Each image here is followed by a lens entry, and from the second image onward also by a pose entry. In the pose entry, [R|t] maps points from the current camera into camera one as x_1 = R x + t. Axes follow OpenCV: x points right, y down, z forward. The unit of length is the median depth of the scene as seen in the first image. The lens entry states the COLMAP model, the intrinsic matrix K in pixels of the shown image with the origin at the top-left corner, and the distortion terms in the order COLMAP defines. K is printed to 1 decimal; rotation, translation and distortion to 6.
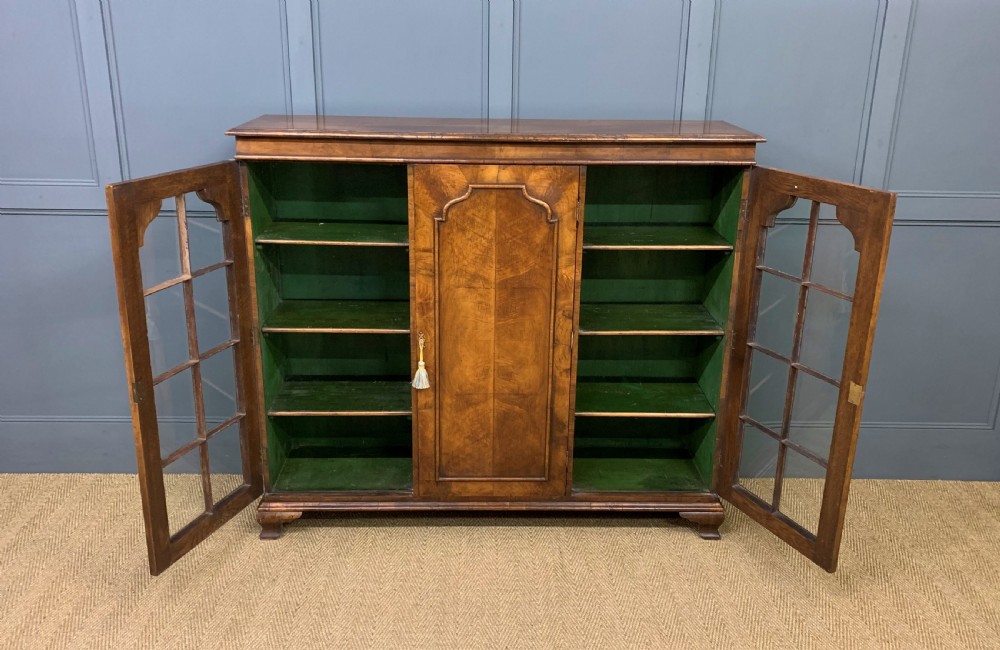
lens RADIAL K [[829.2, 0, 493.1], [0, 829.2, 305.5], [0, 0, 1]] dist [0.106483, -0.071611]
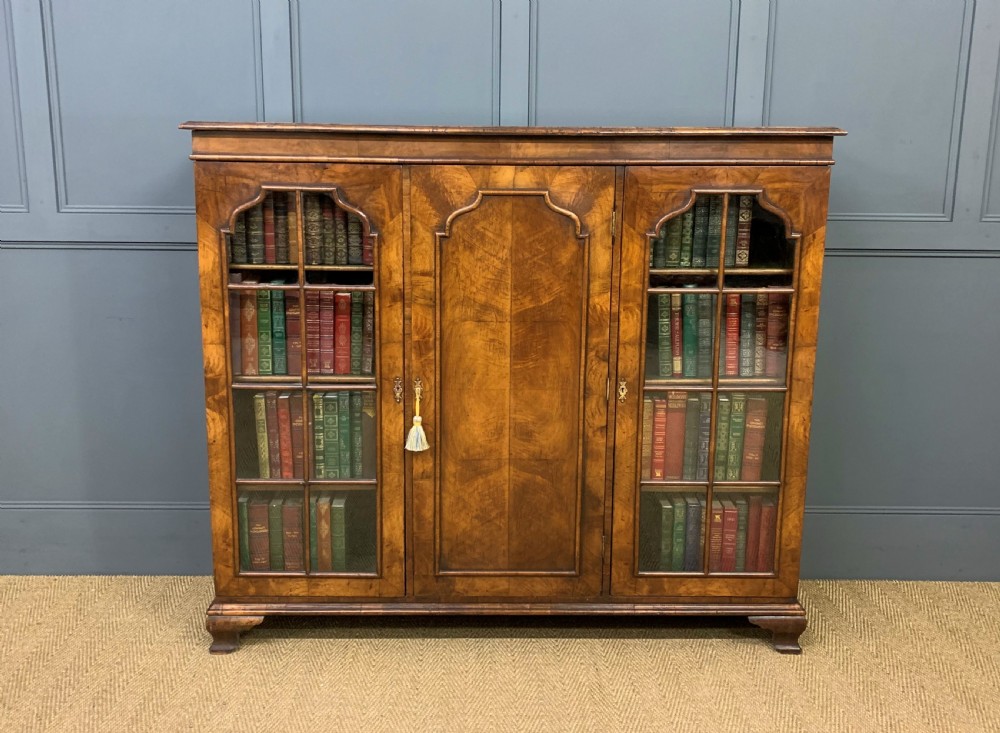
lens RADIAL K [[932.2, 0, 489.1], [0, 932.2, 330.2], [0, 0, 1]] dist [0.063825, 0.000000]
pose [[0.999977, -0.003678, -0.005778, -0.013251], [0.002999, 0.993550, -0.113355, 0.087566], [0.006158, 0.113335, 0.993538, 0.109199]]
